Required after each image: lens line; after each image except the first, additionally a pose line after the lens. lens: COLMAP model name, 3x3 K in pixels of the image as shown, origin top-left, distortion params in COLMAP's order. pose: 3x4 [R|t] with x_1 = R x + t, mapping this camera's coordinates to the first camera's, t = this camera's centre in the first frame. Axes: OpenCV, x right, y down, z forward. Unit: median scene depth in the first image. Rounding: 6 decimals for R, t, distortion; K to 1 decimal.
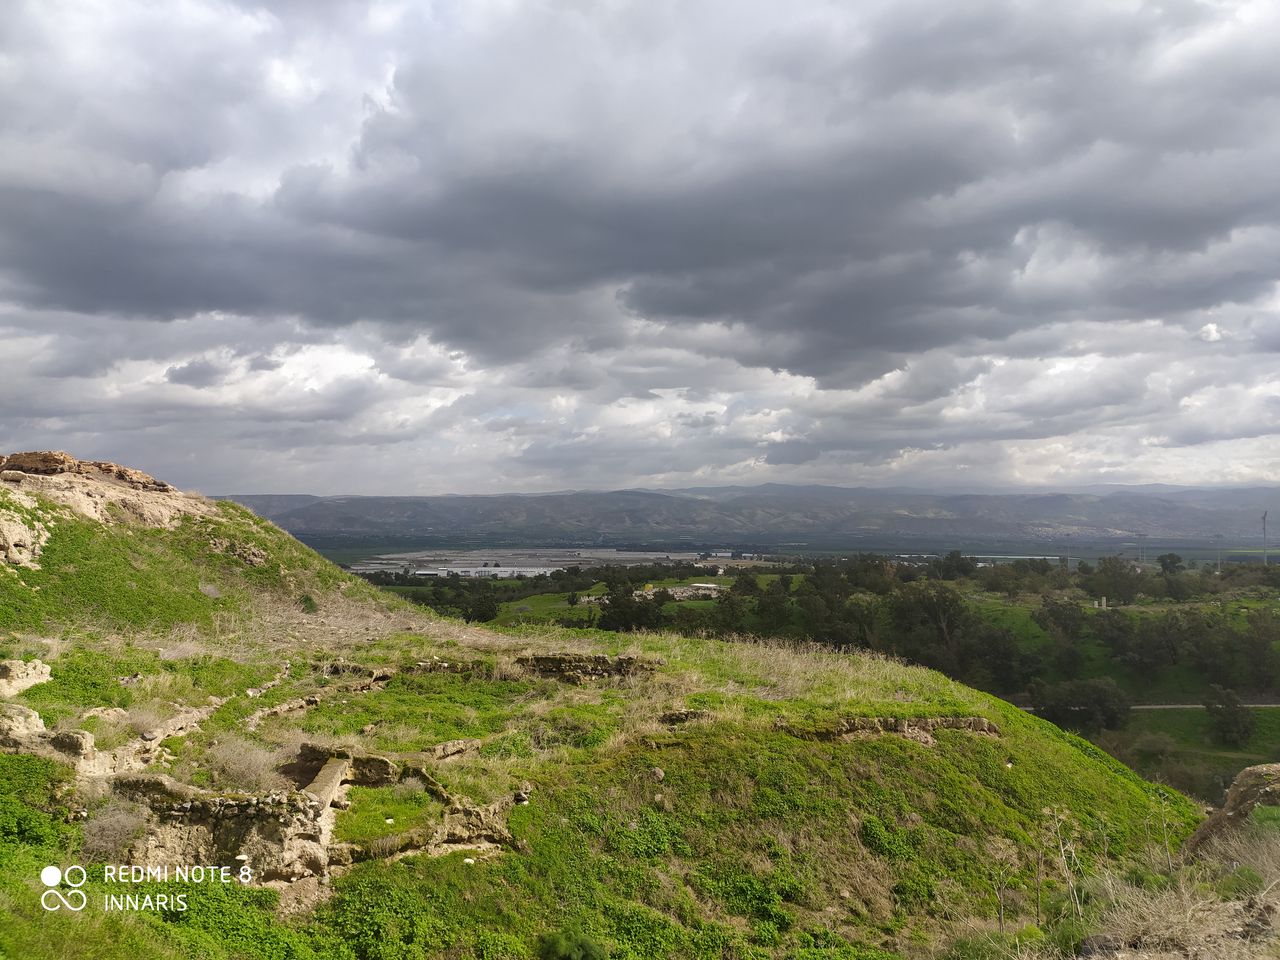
lens RADIAL K [[956.1, 0, 639.4], [0, 956.1, 483.5], [0, 0, 1]] dist [0.072049, -0.080140]
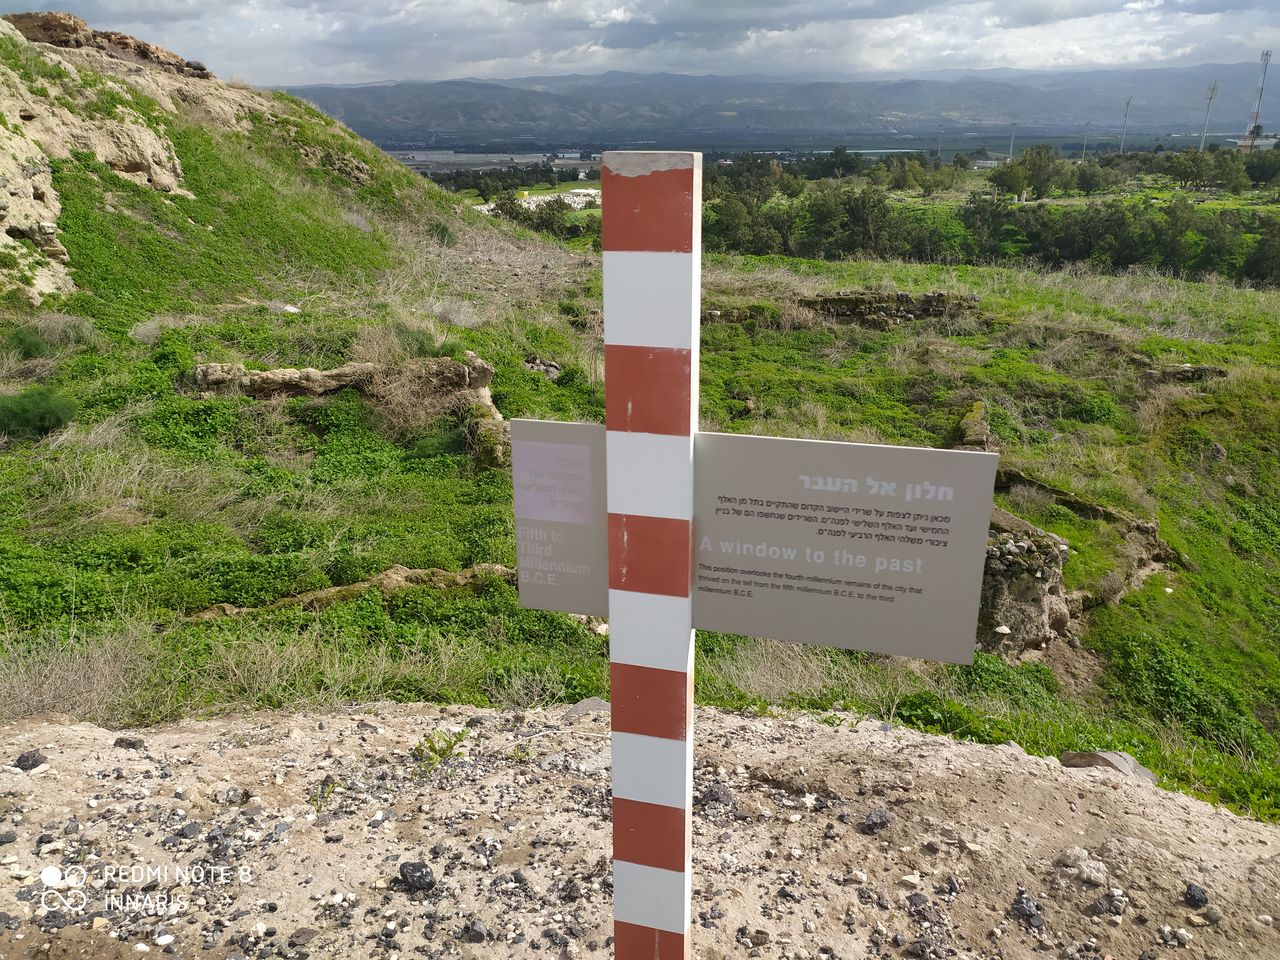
lens RADIAL K [[956.1, 0, 639.4], [0, 956.1, 483.5], [0, 0, 1]] dist [0.072049, -0.080140]
pose [[0.986064, -0.069790, 0.151021, -0.315232], [0.005062, 0.919925, 0.392061, 0.004835], [-0.166290, -0.385833, 0.907458, 0.183851]]
